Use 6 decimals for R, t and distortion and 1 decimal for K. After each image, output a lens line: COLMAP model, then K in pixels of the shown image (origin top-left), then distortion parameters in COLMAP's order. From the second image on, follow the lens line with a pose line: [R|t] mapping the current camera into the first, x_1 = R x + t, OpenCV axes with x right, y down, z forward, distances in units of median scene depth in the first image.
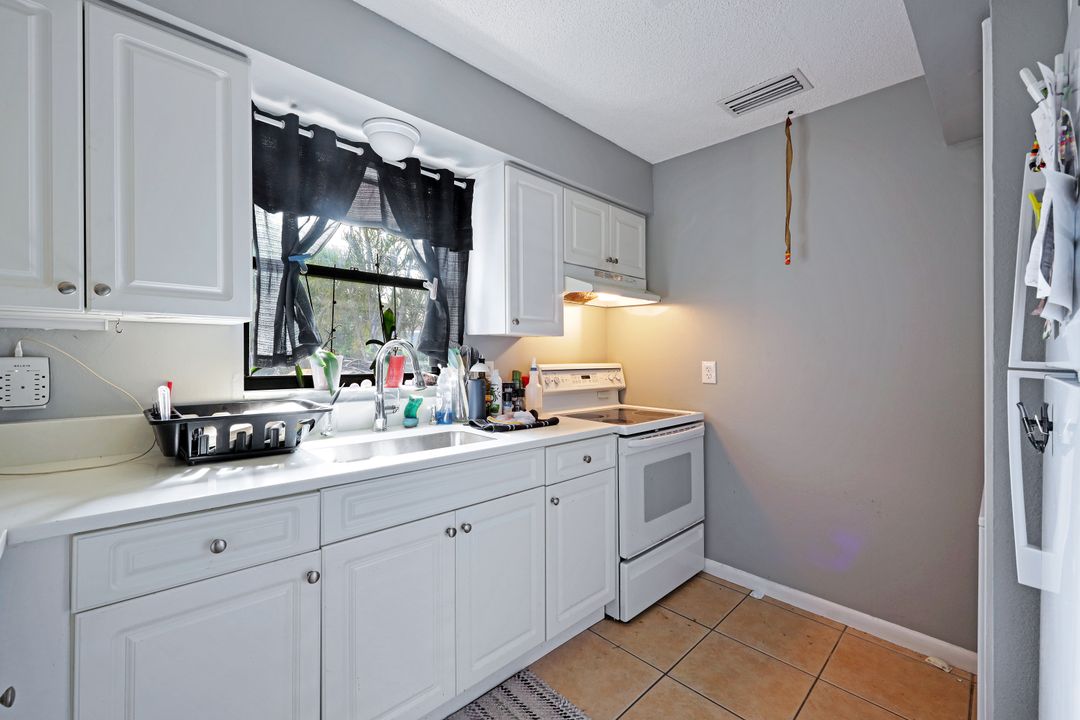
lens RADIAL K [[444.2, 0, 539.3], [0, 444.2, 348.5], [0, 0, 1]] dist [-0.000110, 0.000021]
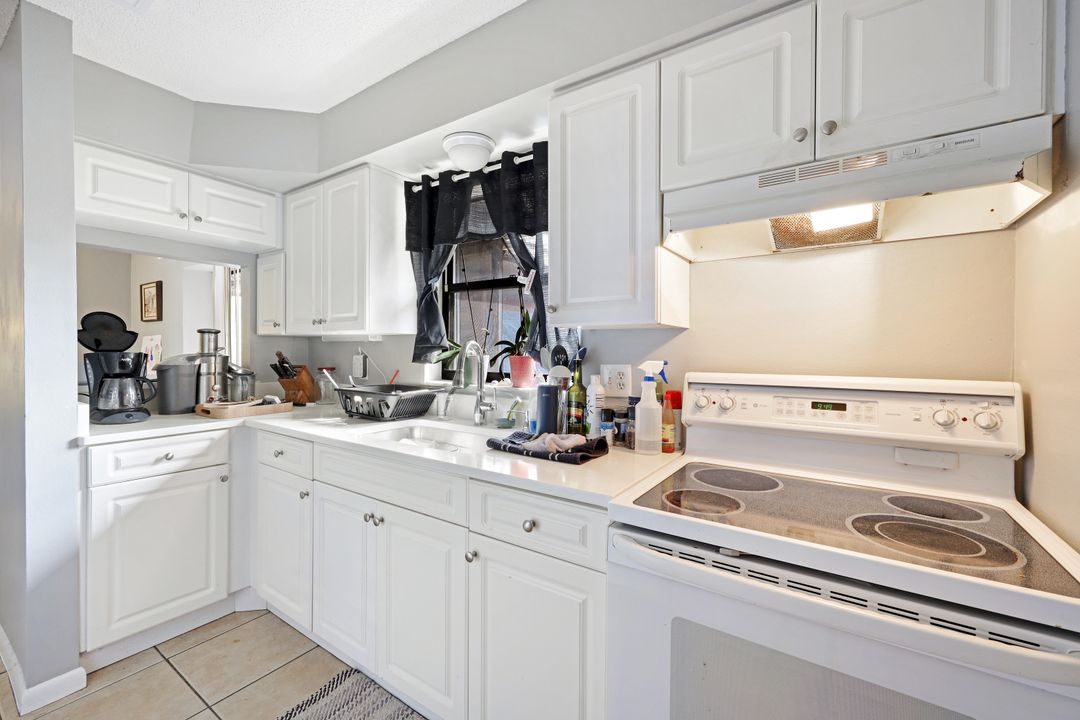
lens RADIAL K [[439.7, 0, 543.3], [0, 439.7, 354.7], [0, 0, 1]] dist [0.000091, 0.000019]
pose [[0.215862, 0.002089, -0.976422, 0.639076], [0.006939, 0.999969, 0.003673, 0.010377], [0.976399, -0.007568, 0.215841, 0.820211]]
